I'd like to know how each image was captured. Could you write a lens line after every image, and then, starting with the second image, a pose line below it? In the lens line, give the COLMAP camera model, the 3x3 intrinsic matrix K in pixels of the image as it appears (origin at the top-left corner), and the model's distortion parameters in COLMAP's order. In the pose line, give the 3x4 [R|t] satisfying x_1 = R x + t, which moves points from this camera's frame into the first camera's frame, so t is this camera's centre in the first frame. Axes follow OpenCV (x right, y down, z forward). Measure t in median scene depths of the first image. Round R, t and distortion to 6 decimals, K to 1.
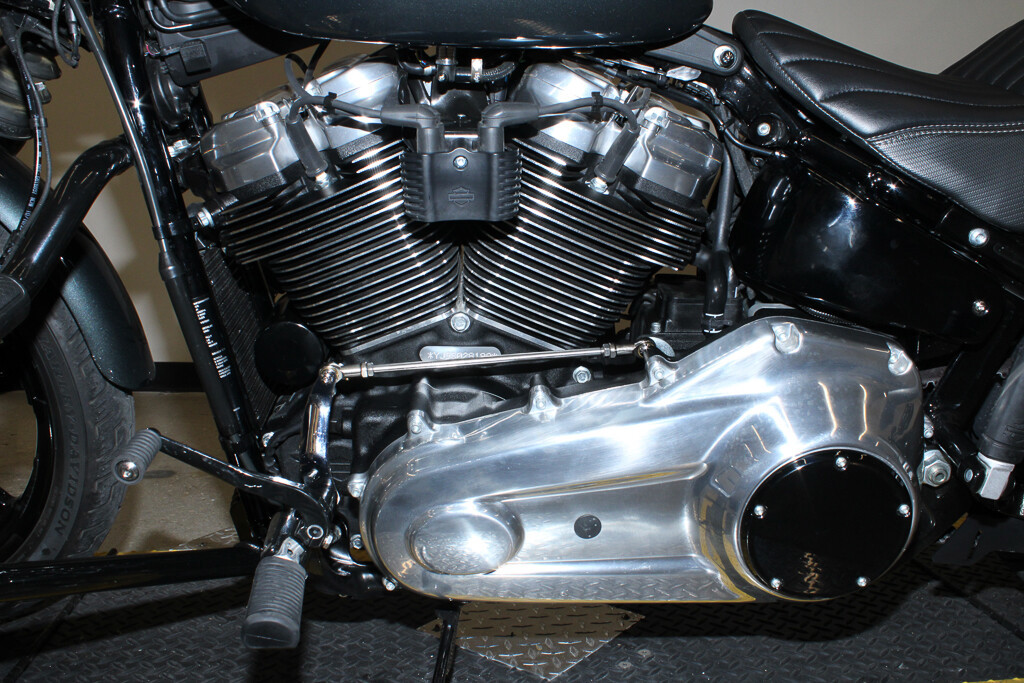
lens RADIAL K [[961.2, 0, 515.4], [0, 961.2, 325.0], [0, 0, 1]] dist [-0.145949, 0.136095]
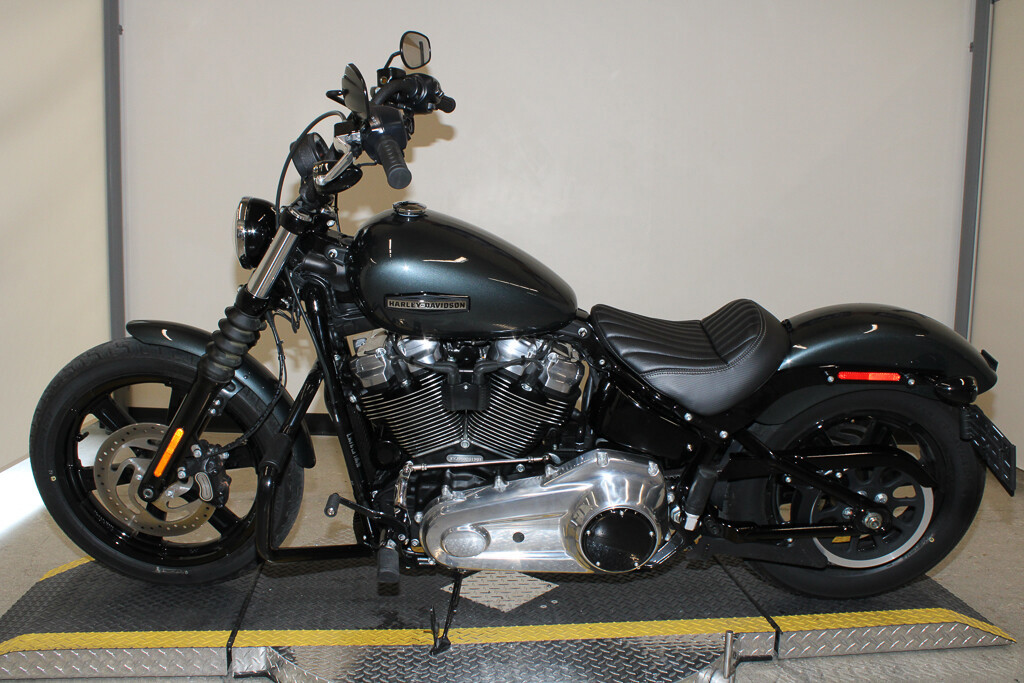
lens RADIAL K [[1011.1, 0, 512.0], [0, 1011.1, 341.5], [0, 0, 1]] dist [-0.124481, 0.118641]
pose [[0.999699, 0.016991, -0.017676, 0.092346], [-0.016795, 0.999797, 0.011170, -0.281098], [0.017862, -0.010870, 0.999781, -1.391573]]
